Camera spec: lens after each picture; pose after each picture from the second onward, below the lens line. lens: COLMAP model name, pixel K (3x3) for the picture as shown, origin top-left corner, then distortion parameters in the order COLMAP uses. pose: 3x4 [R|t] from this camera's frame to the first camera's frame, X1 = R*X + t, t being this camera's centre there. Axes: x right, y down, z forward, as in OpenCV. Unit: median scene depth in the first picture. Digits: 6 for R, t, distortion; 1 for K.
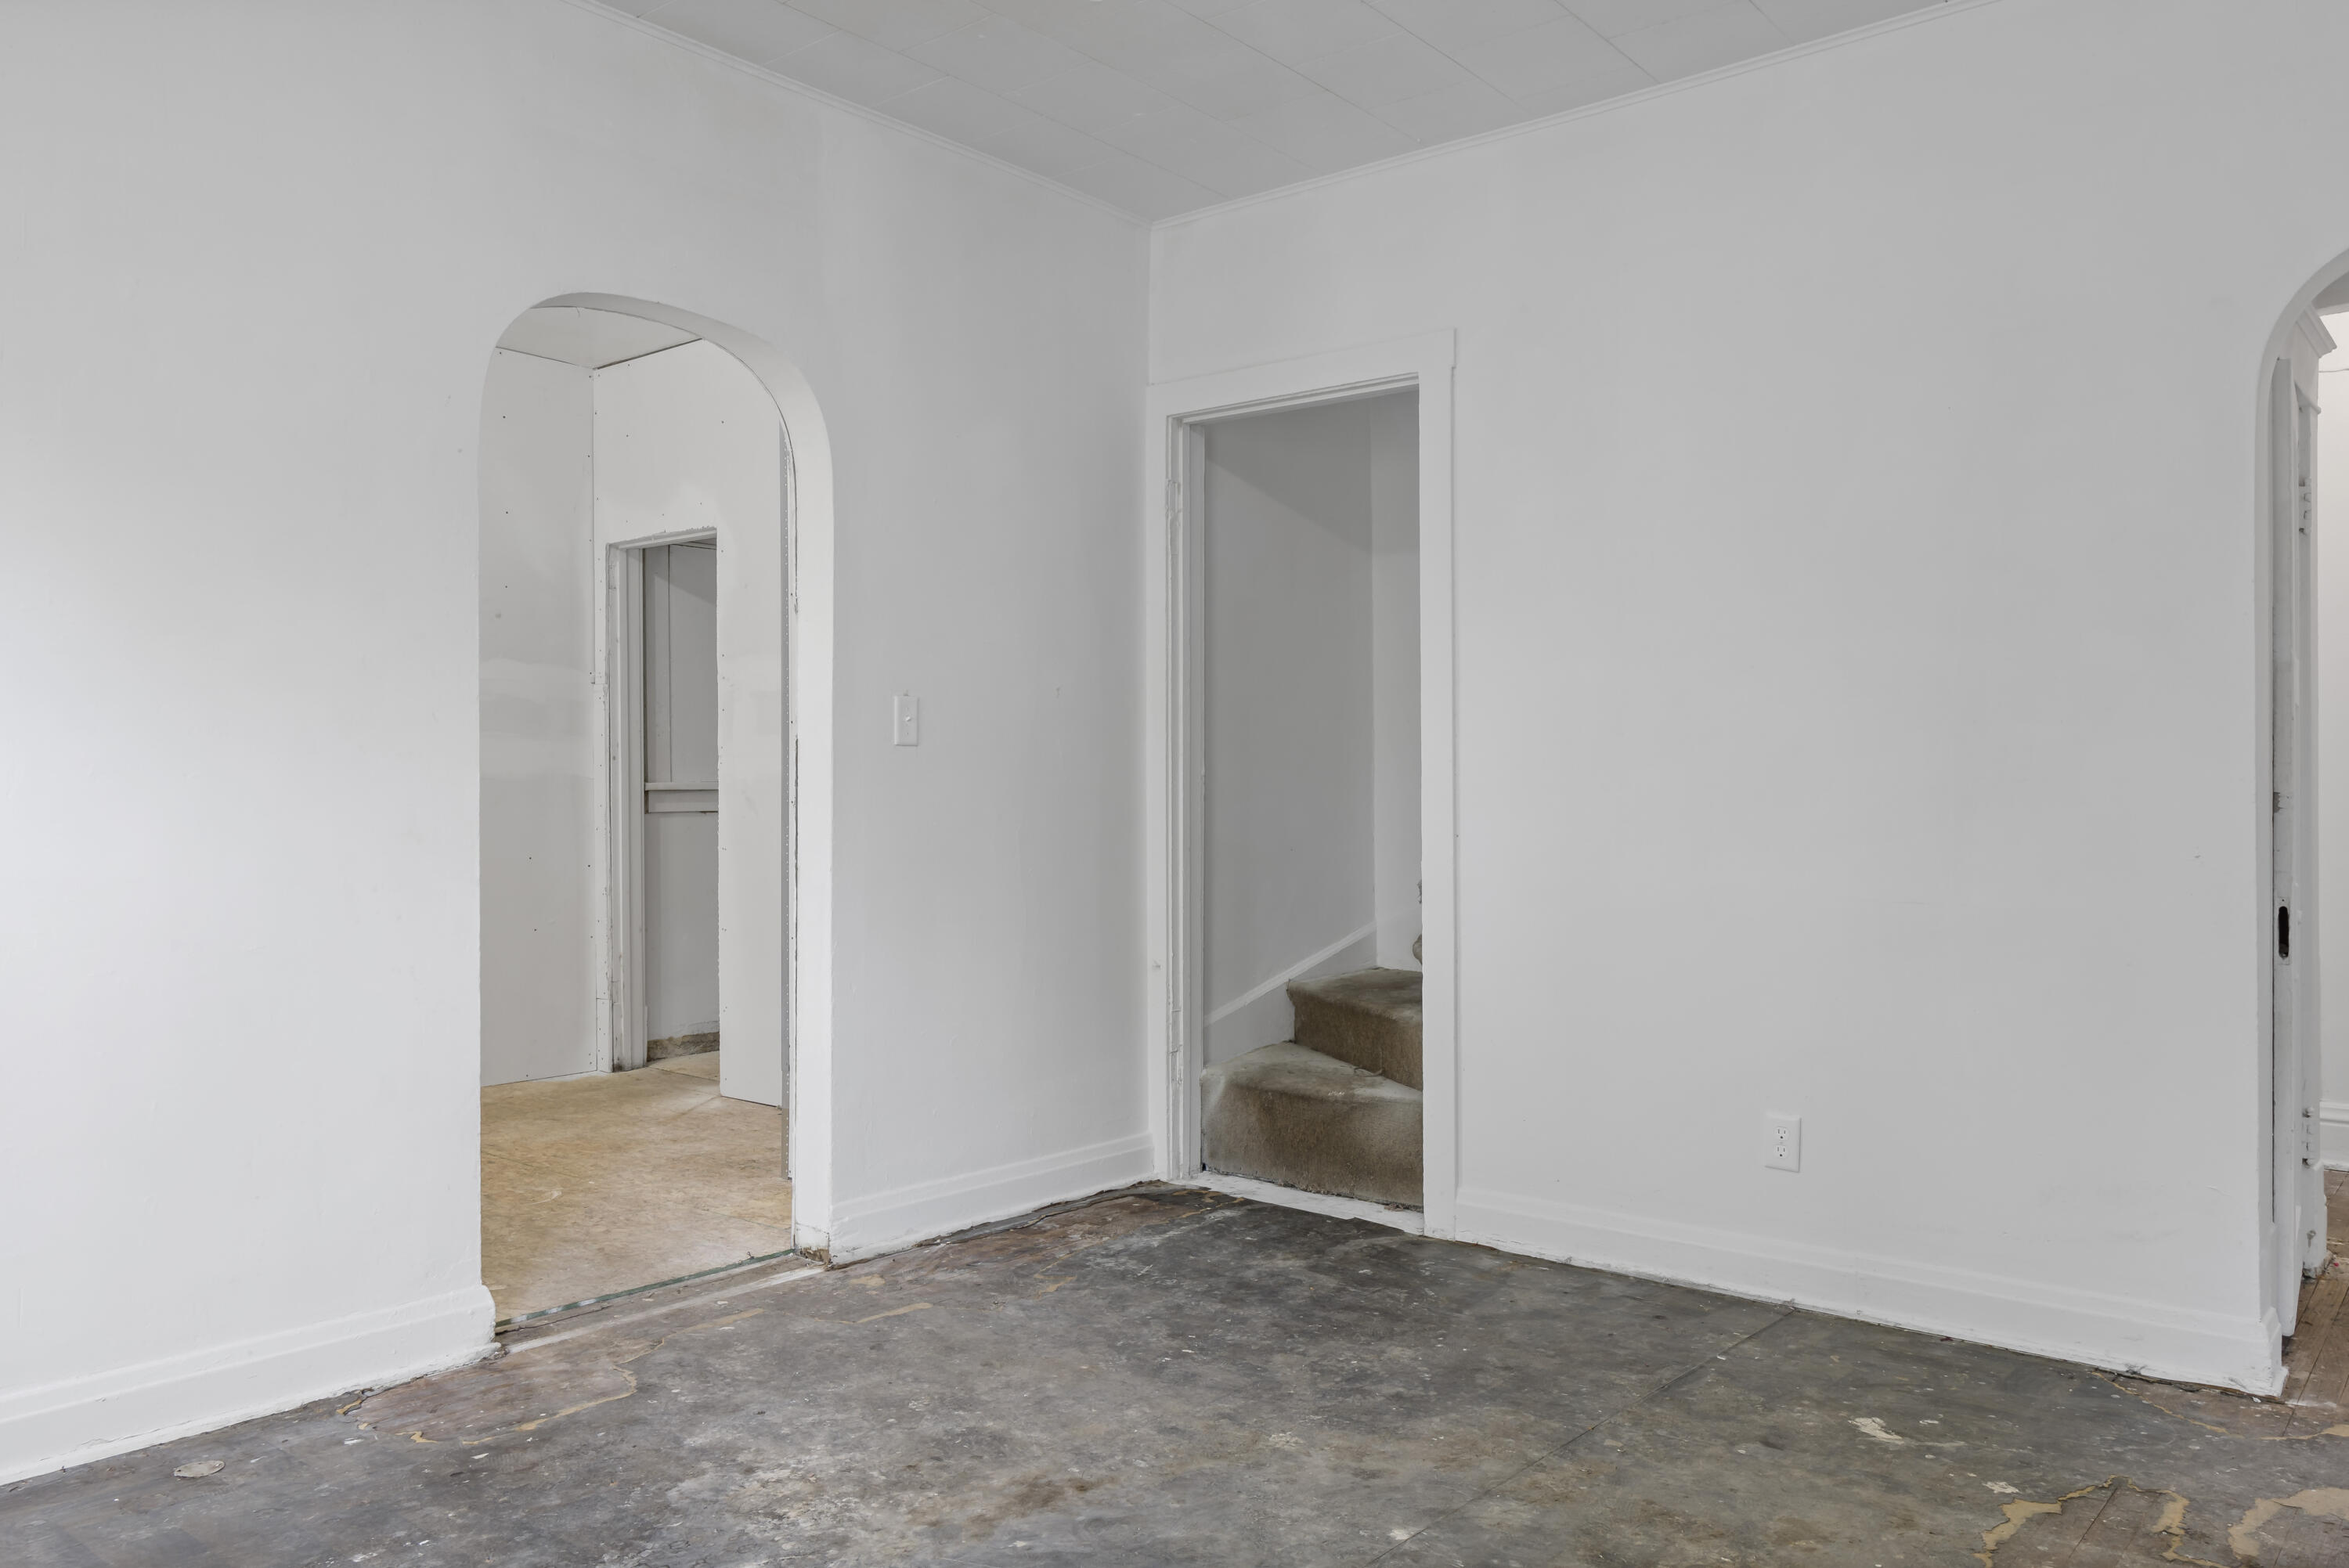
lens RADIAL K [[1669.0, 0, 1182.2], [0, 1669.0, 774.9], [0, 0, 1]] dist [-0.002132, -0.004842]
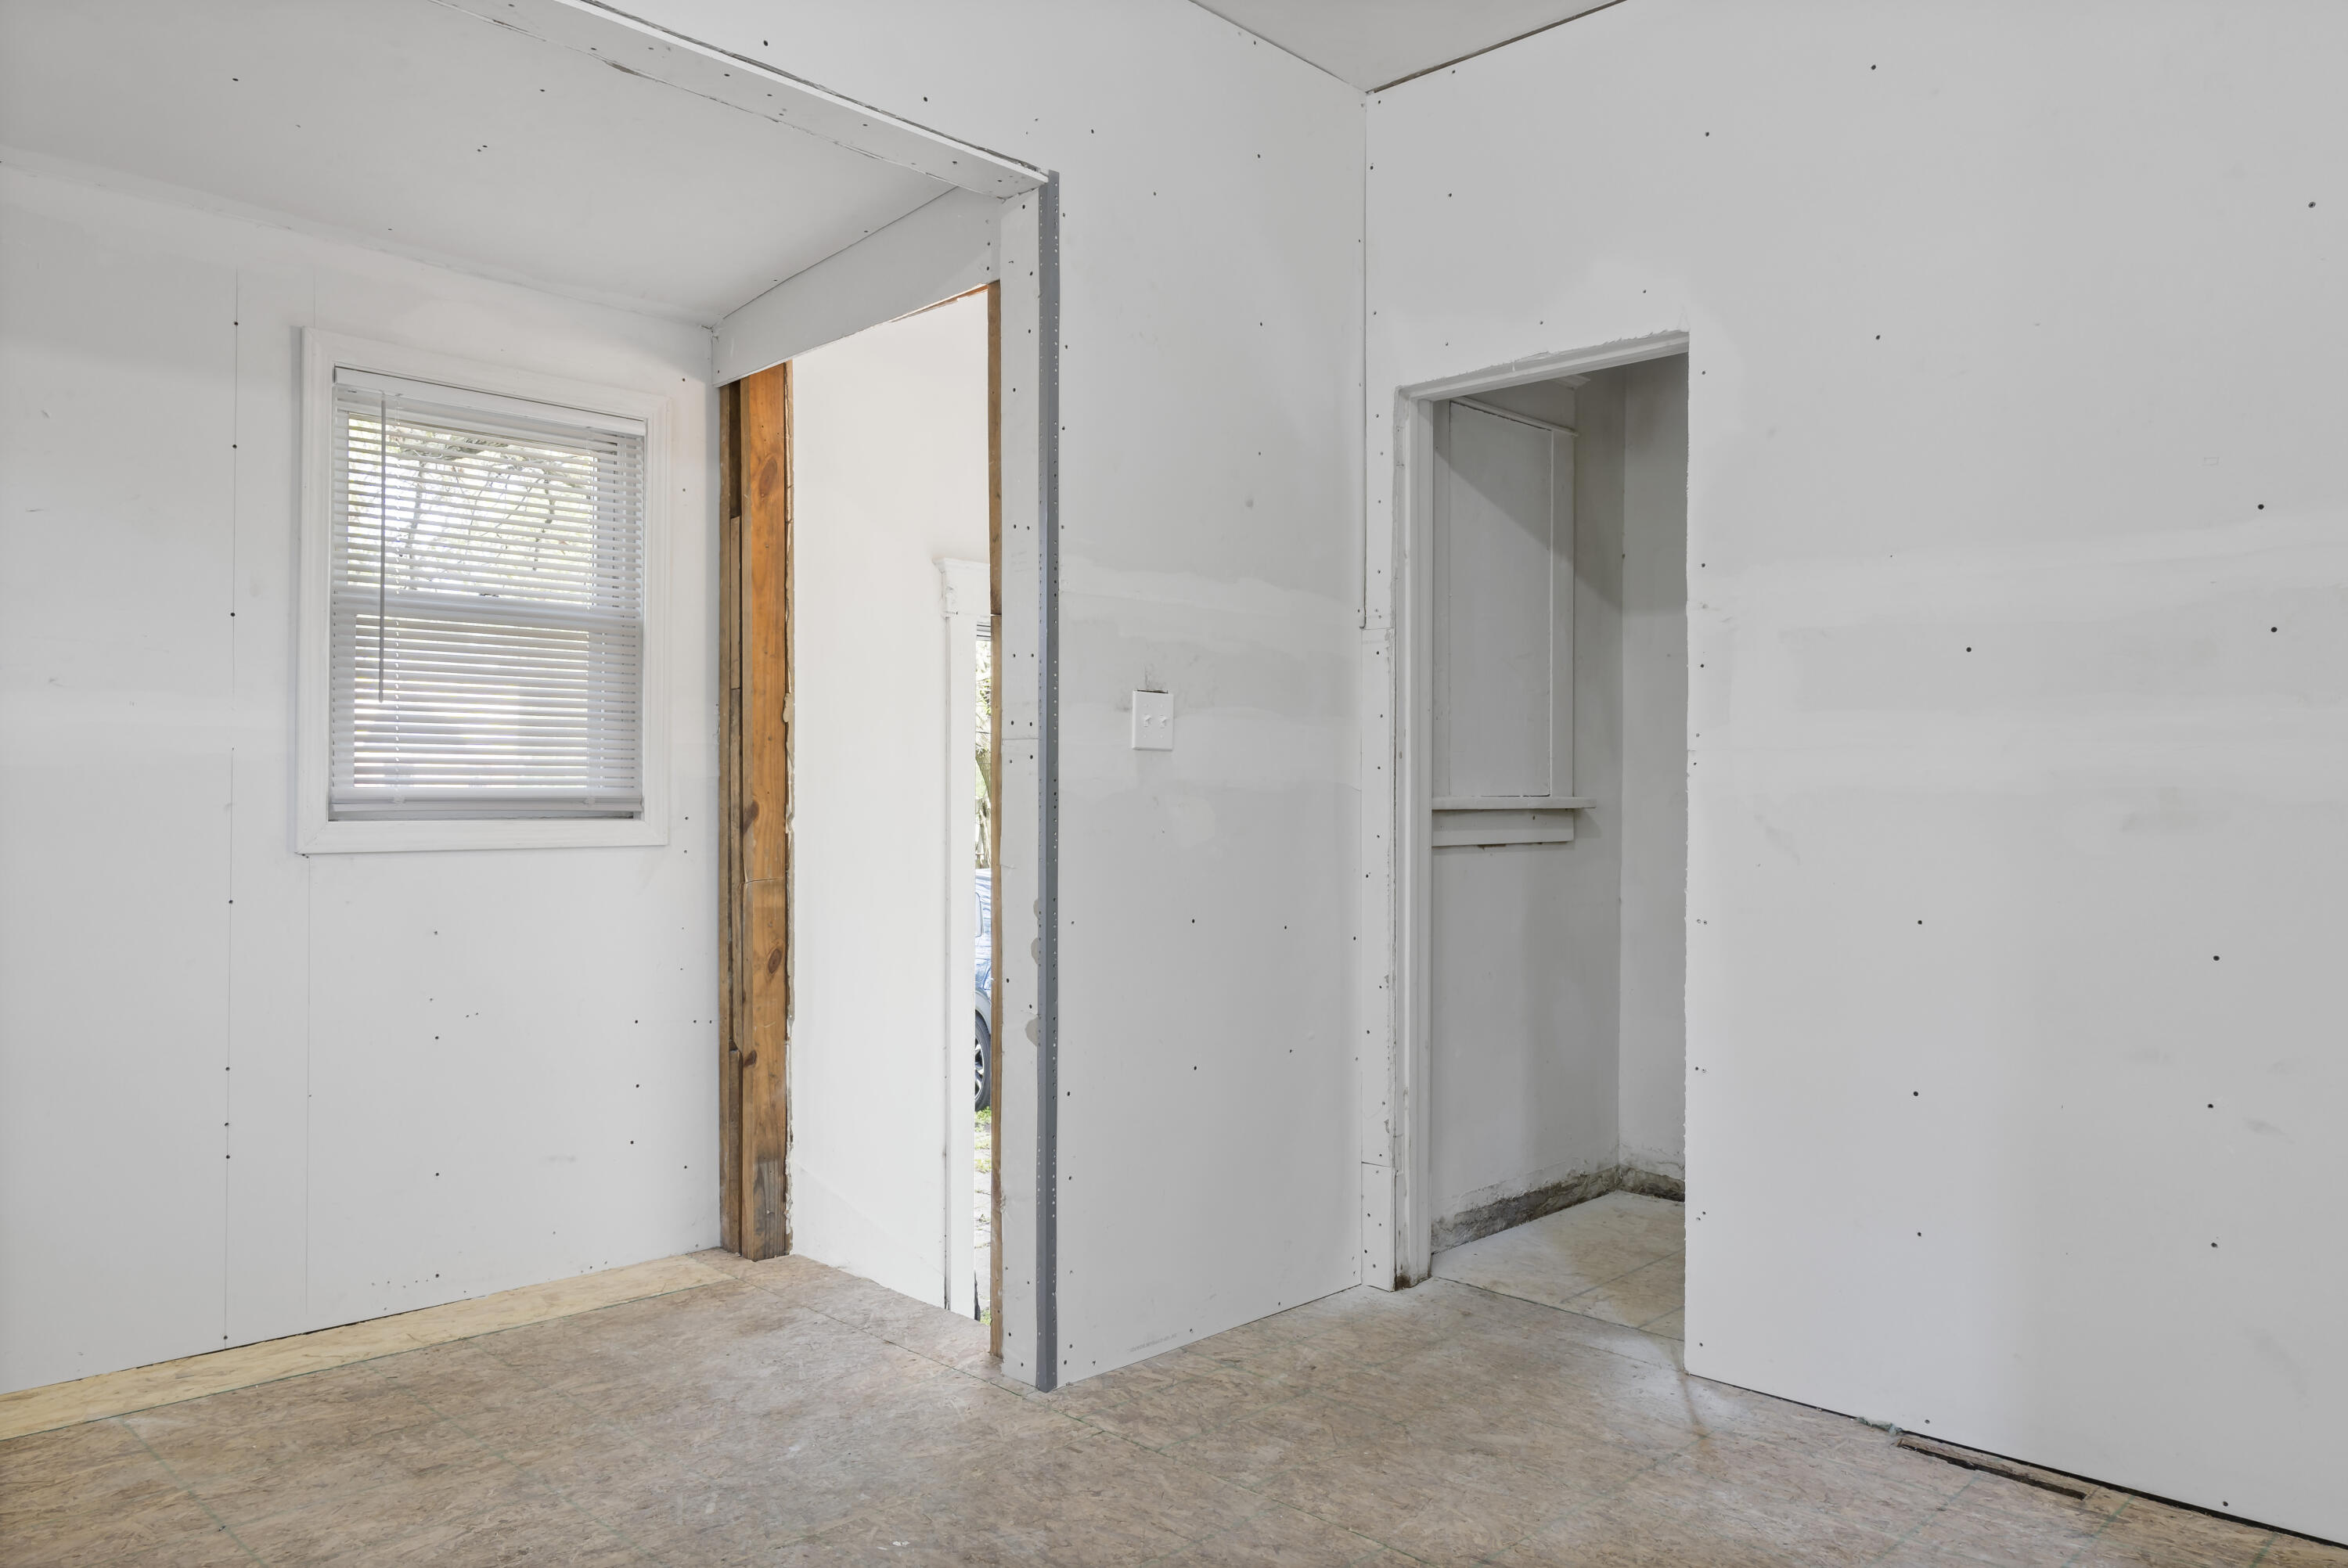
lens RADIAL K [[1680.0, 0, 1166.9], [0, 1680.0, 792.6], [0, 0, 1]] dist [0.001482, -0.000180]
pose [[0.997915, 0.003514, -0.064443, -0.383674], [-0.003142, 0.999978, 0.005866, -0.000171], [0.064462, -0.005651, 0.997904, 0.405365]]
